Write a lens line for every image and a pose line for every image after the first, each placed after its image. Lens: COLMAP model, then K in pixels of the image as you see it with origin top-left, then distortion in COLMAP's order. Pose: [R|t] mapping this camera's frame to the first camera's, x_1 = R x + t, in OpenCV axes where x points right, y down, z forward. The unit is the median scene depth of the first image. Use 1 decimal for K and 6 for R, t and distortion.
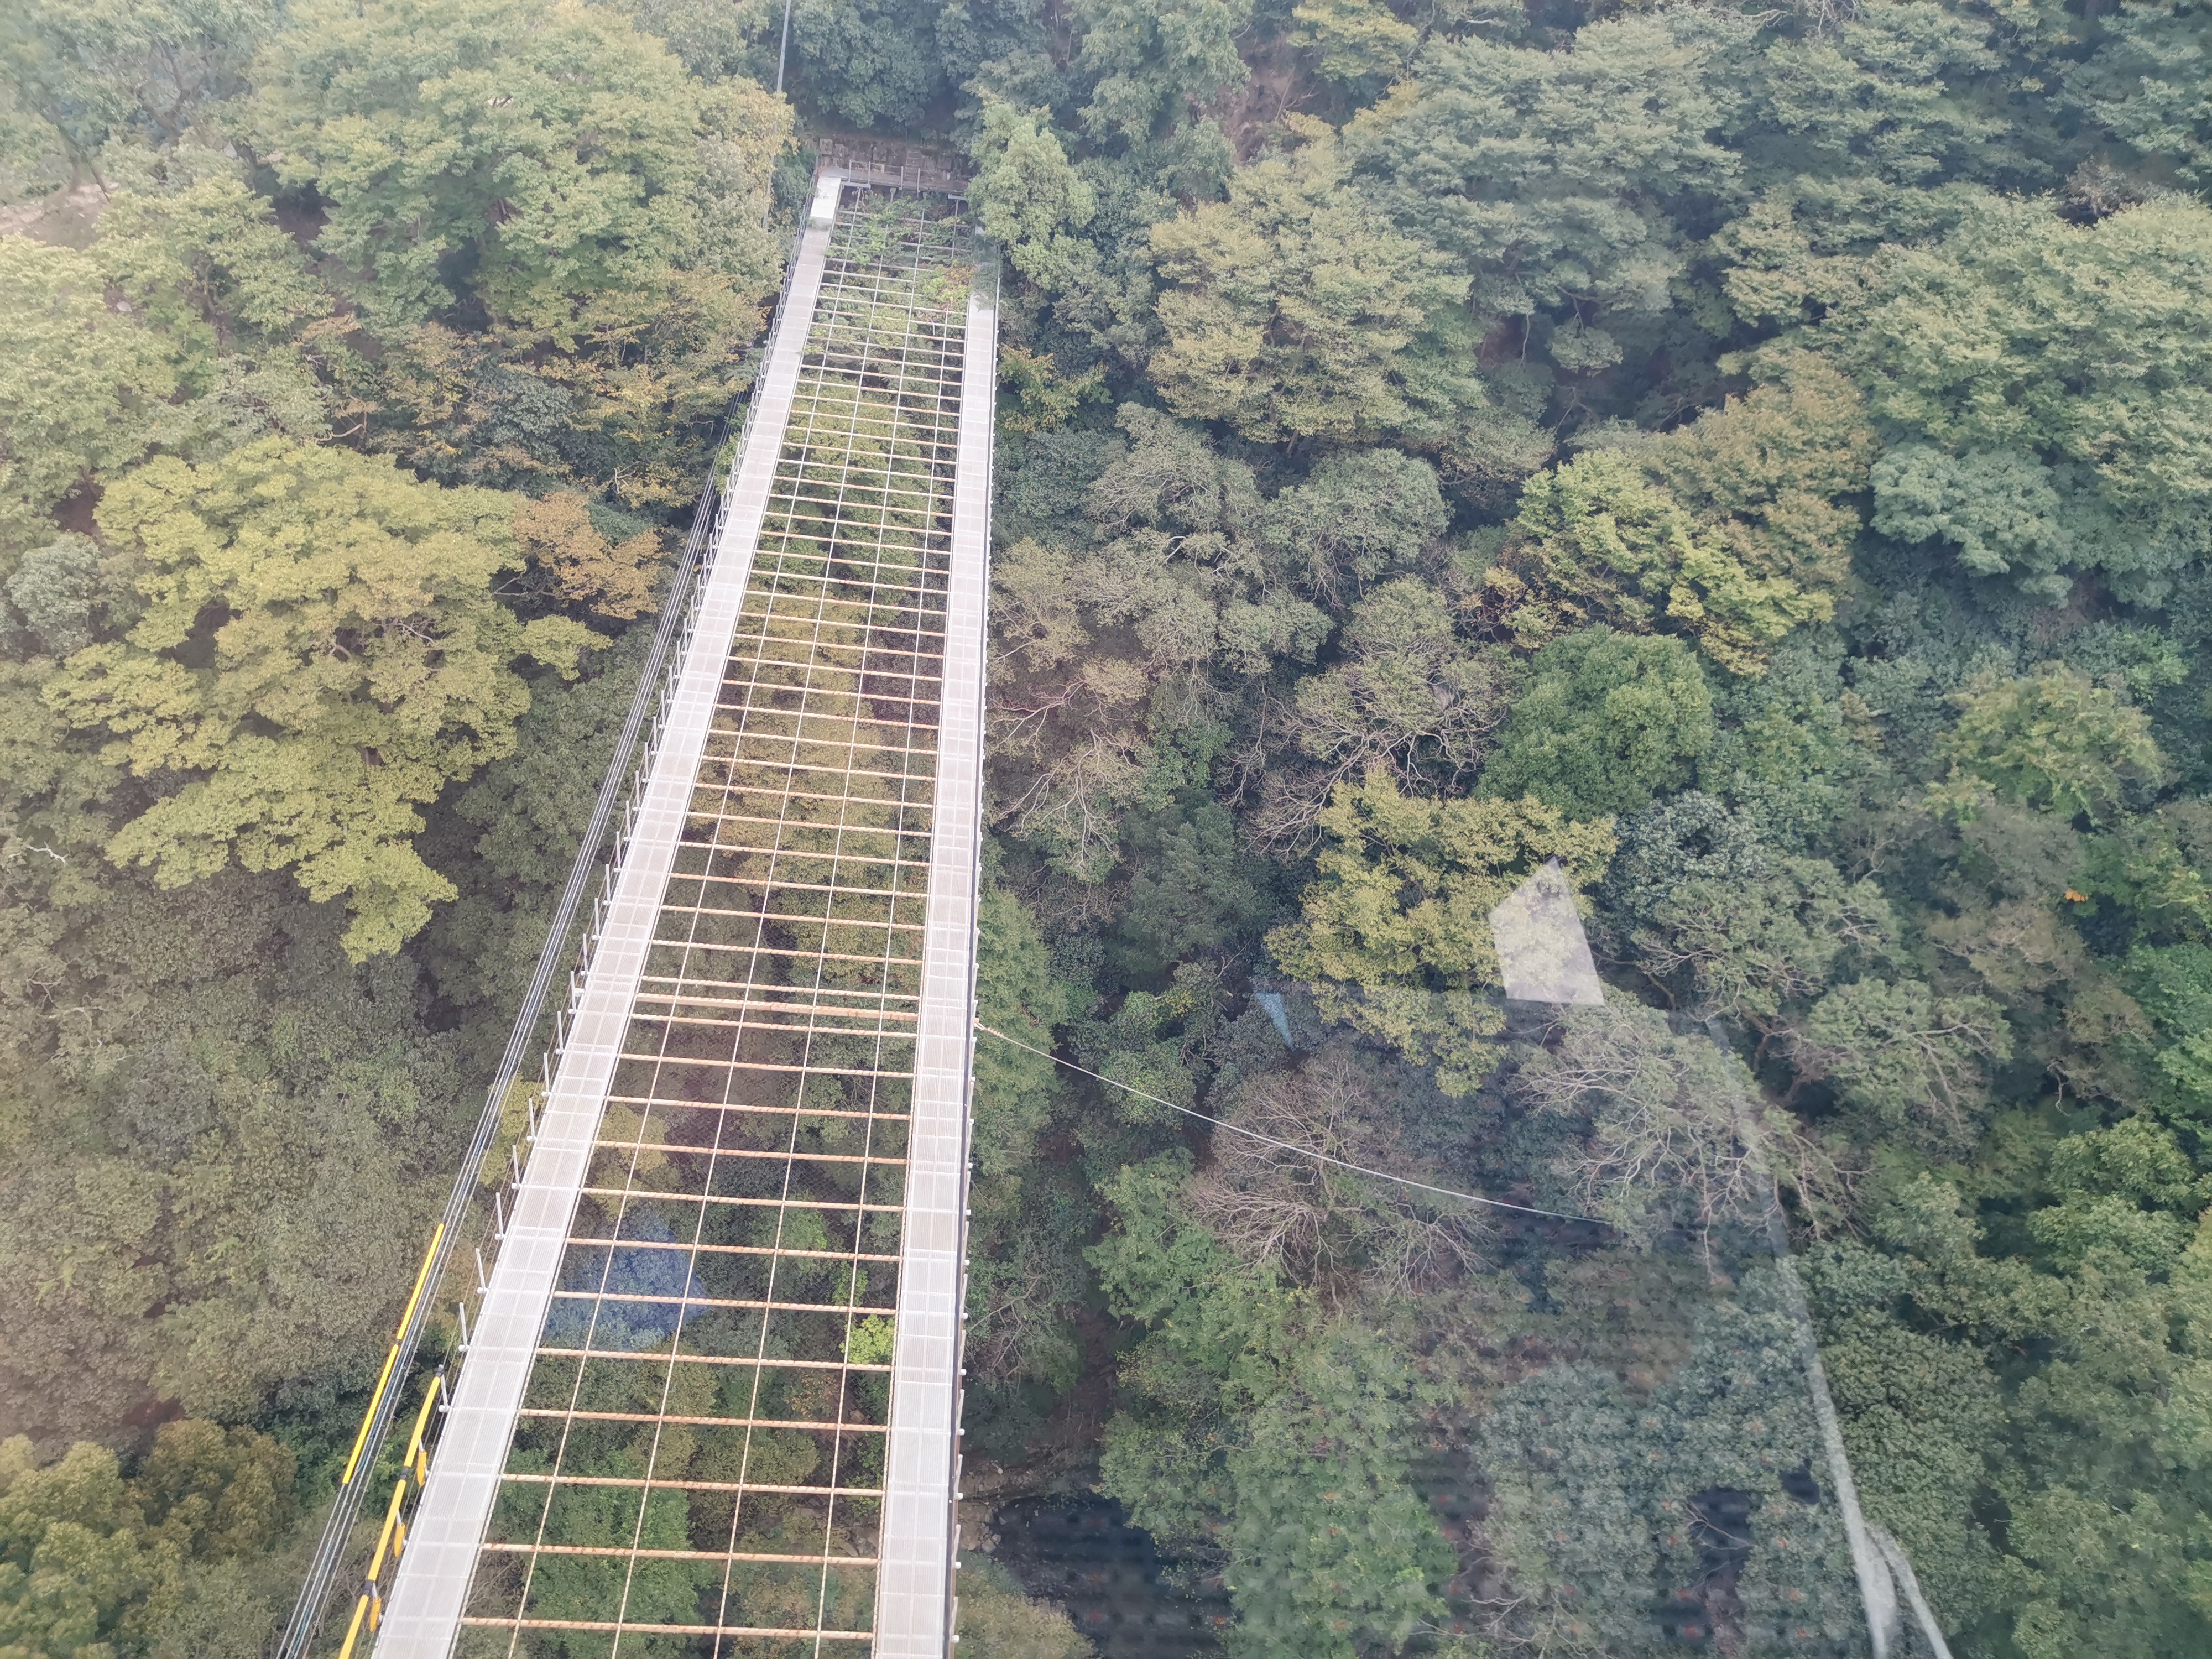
lens RADIAL K [[1700.0, 0, 1106.0], [0, 1700.0, 829.5], [0, 0, 1]] dist [0.003558, -0.095451]
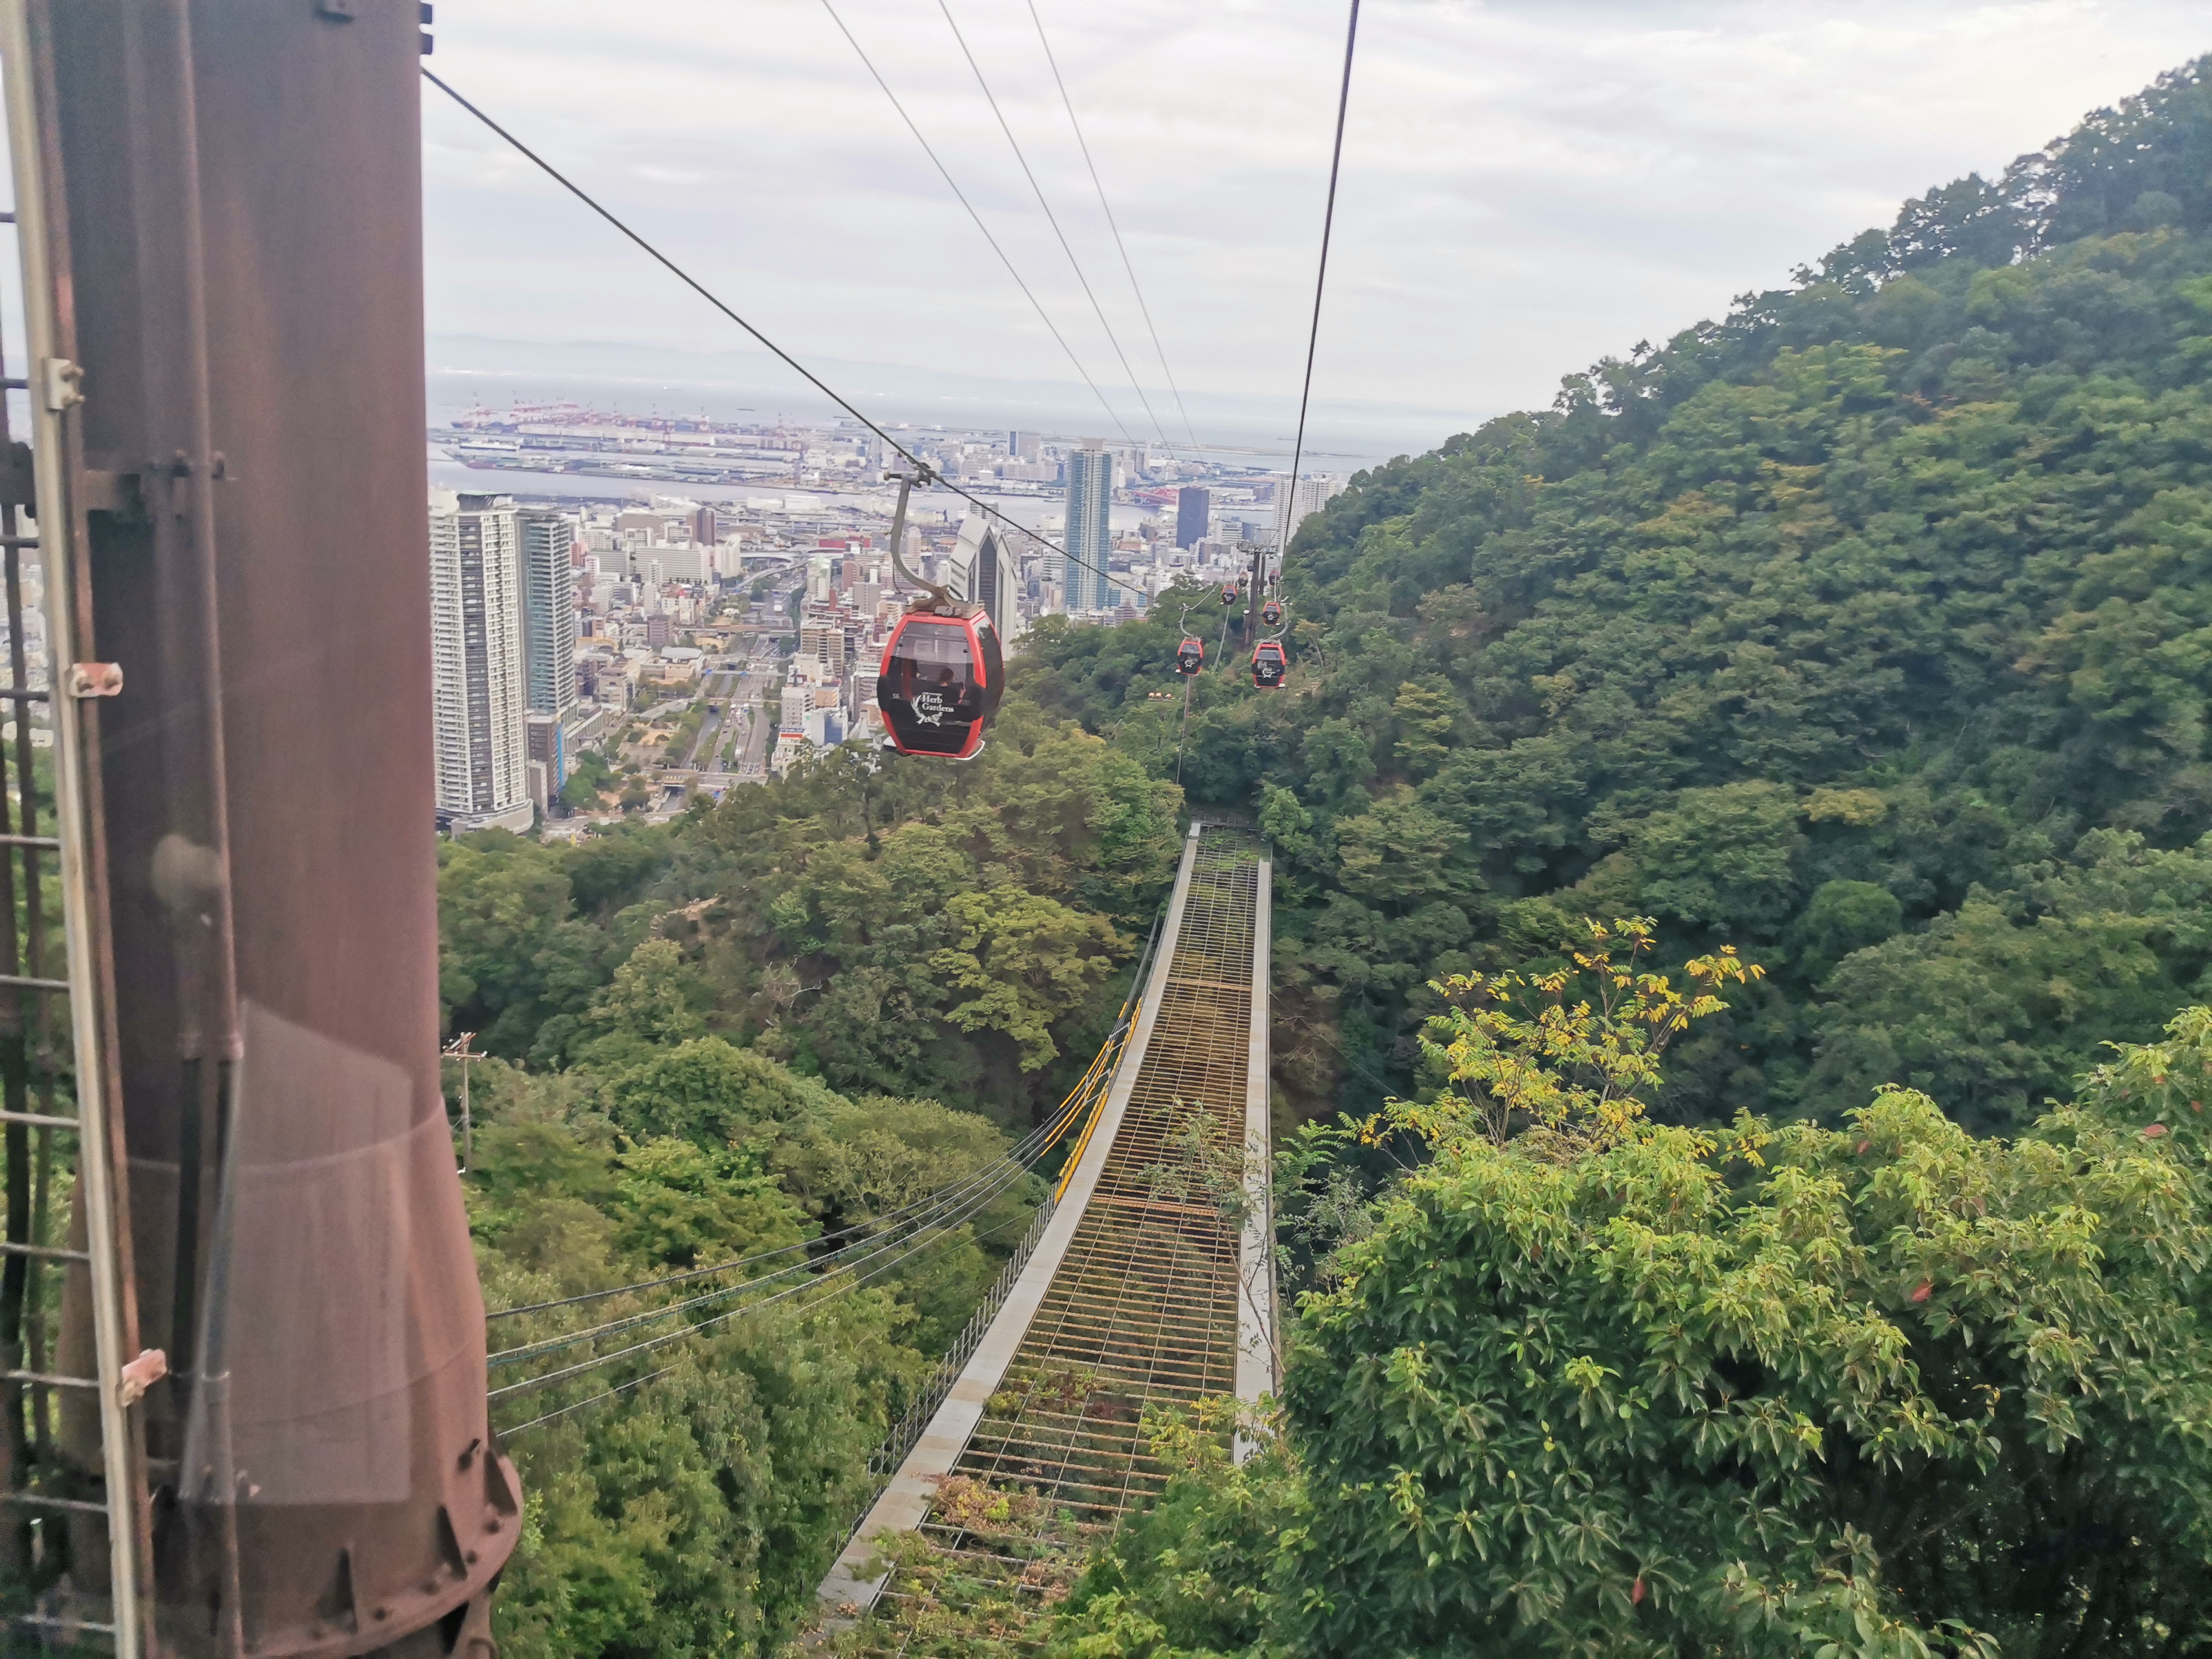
lens RADIAL K [[1659.2, 0, 1070.8], [0, 1659.2, 784.1], [0, 0, 1]] dist [0.039518, -0.000438]
pose [[0.984264, -0.045942, -0.170625, 0.066484], [-0.040808, 0.880406, -0.472462, 0.774056], [0.171925, 0.471990, 0.864677, -1.204405]]
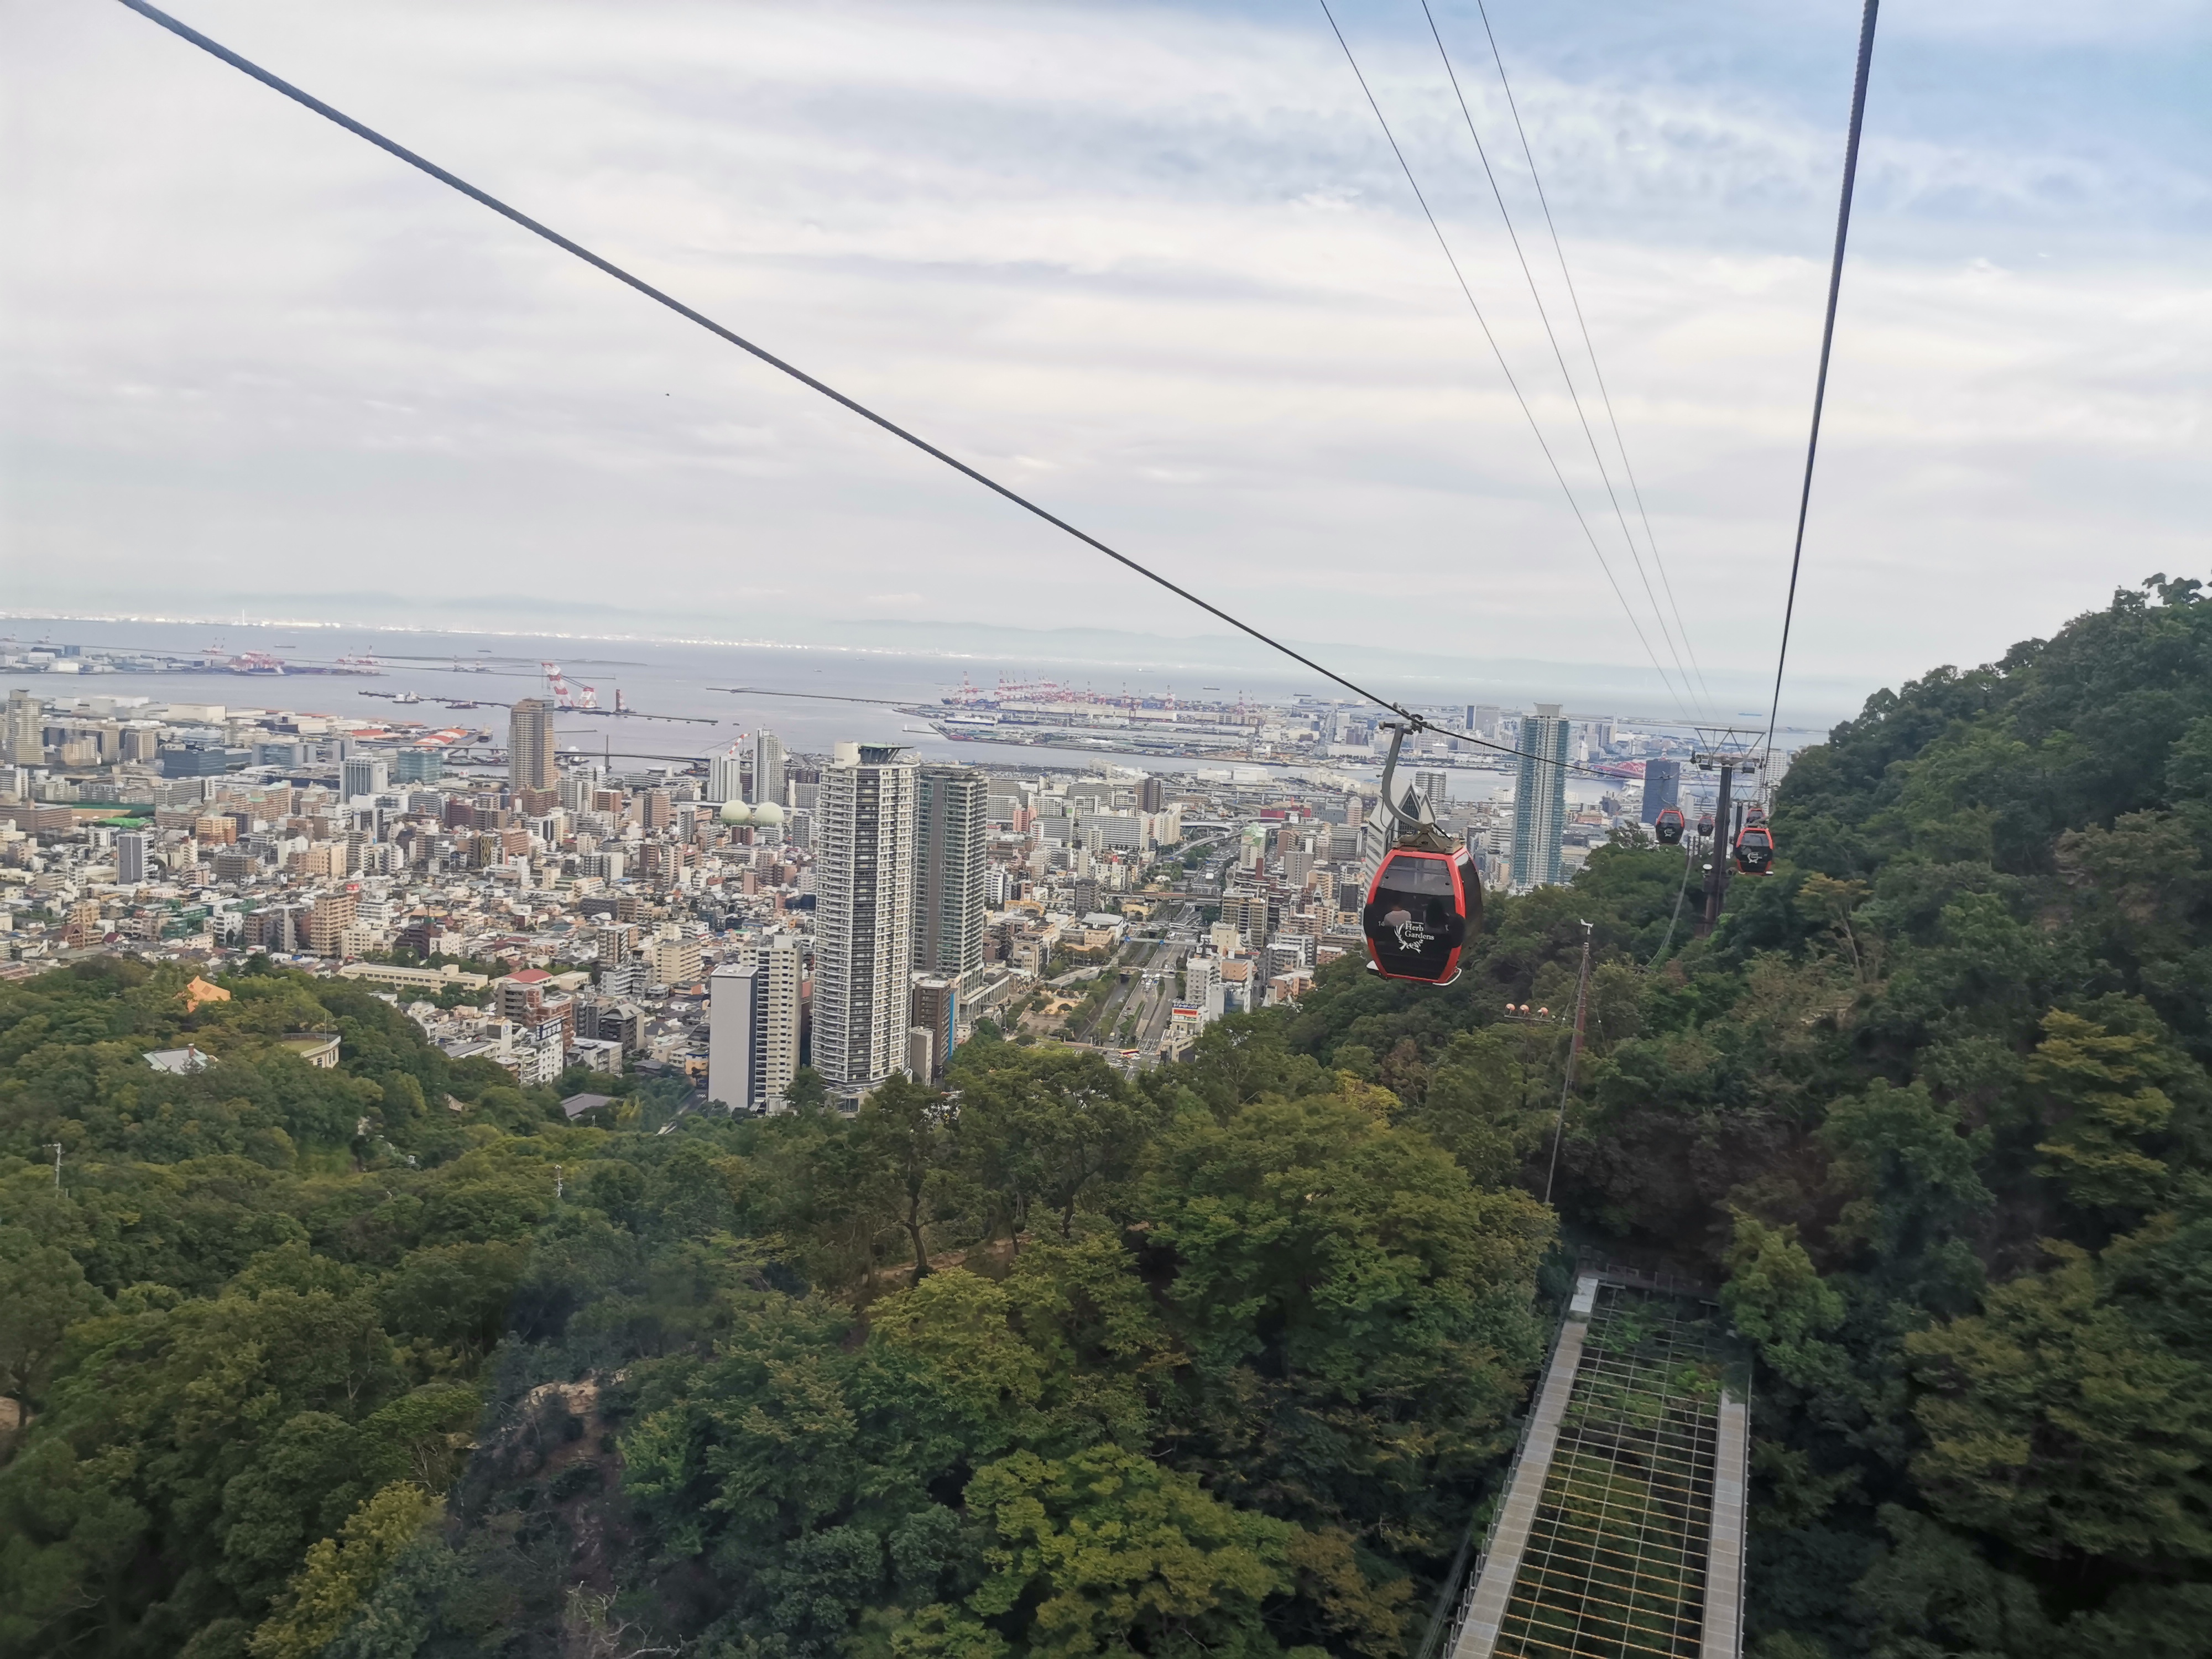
lens RADIAL K [[1678.0, 0, 1106.0], [0, 1678.0, 829.5], [0, 0, 1]] dist [0.031099, -0.107870]
pose [[0.915758, -0.052225, -0.398322, 0.004177], [-0.196691, 0.806255, -0.557911, 0.072487], [0.350286, 0.589258, 0.728062, -0.115424]]
